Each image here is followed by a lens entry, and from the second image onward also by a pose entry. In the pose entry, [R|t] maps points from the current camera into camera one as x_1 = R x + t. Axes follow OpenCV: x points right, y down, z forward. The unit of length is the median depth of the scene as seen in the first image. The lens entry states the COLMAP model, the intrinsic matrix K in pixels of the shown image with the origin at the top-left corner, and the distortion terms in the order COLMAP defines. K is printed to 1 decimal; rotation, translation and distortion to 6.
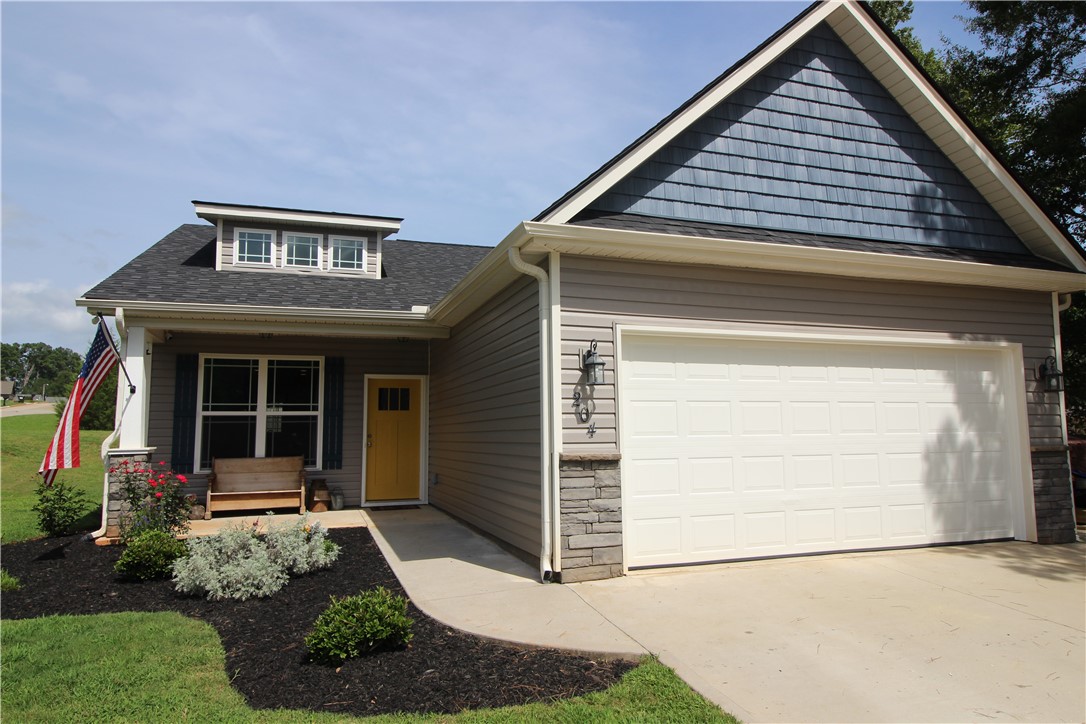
lens RADIAL K [[676.7, 0, 531.6], [0, 676.7, 363.7], [0, 0, 1]] dist [0.007083, -0.002973]
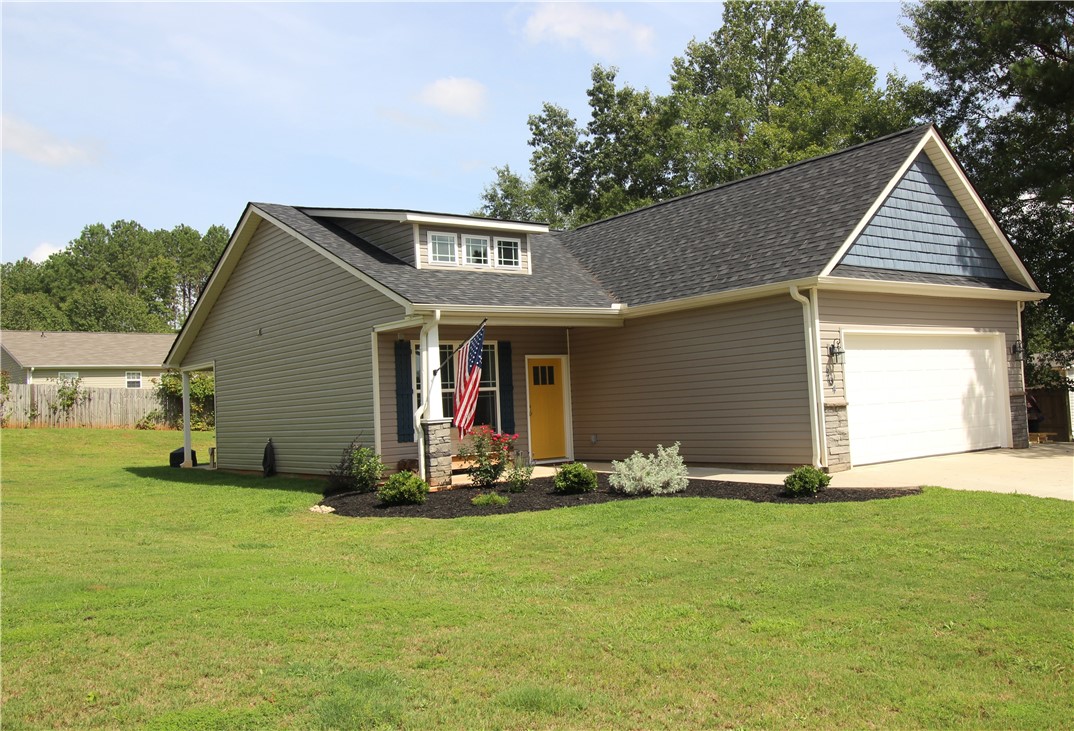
lens RADIAL K [[913.7, 0, 546.2], [0, 913.7, 358.4], [0, 0, 1]] dist [0.005212, 0.008223]
pose [[0.951309, -0.018470, 0.307684, -1.092593], [0.006014, 0.999125, 0.041381, -0.069851], [-0.308179, -0.037515, 0.950588, -0.836187]]
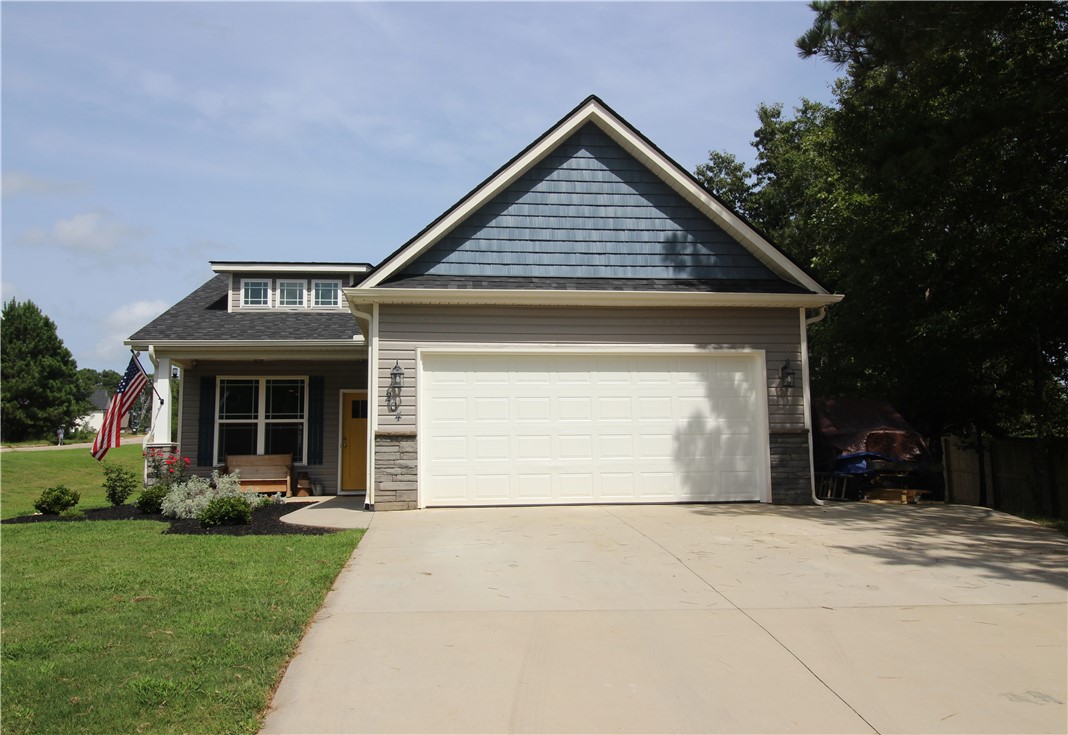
lens RADIAL K [[815.9, 0, 511.9], [0, 815.9, 372.4], [0, 0, 1]] dist [0.010034, 0.001568]
pose [[0.976409, -0.027809, -0.214133, 0.599718], [0.024560, 0.999540, -0.017821, 0.029131], [0.214530, 0.012142, 0.976642, -0.627497]]
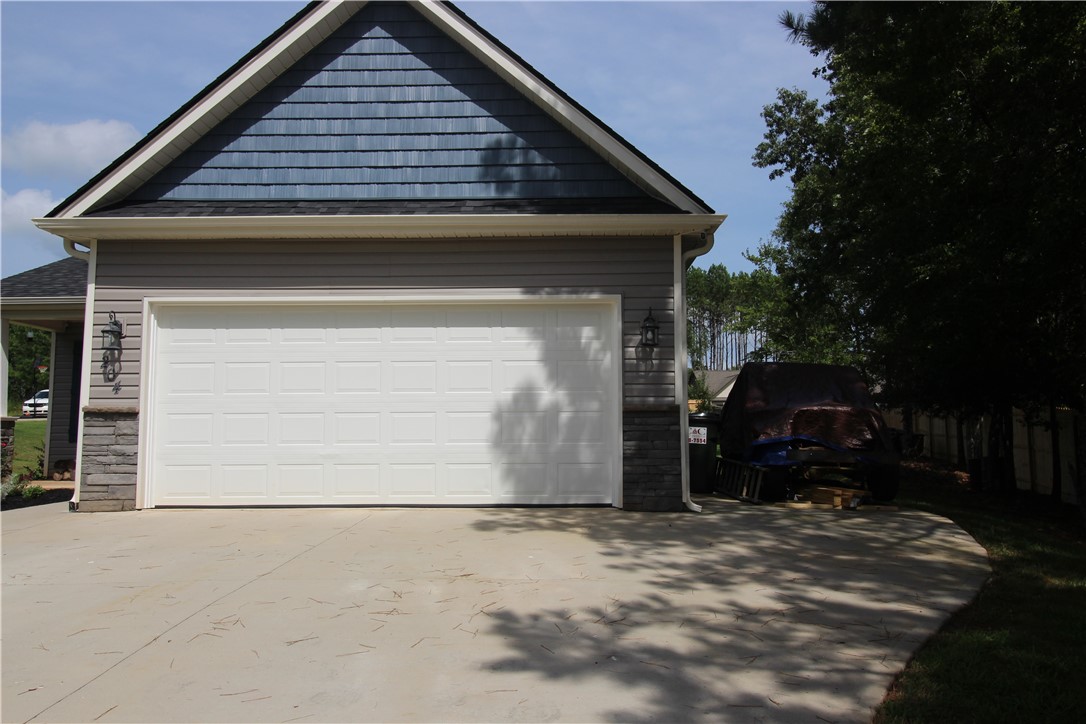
lens RADIAL K [[804.4, 0, 544.5], [0, 804.4, 361.4], [0, 0, 1]] dist [0.021658, -0.016628]
pose [[0.942538, -0.025867, -0.333095, 1.012409], [0.029141, 0.999564, 0.004836, 0.053738], [0.332825, -0.014265, 0.942881, -0.068514]]
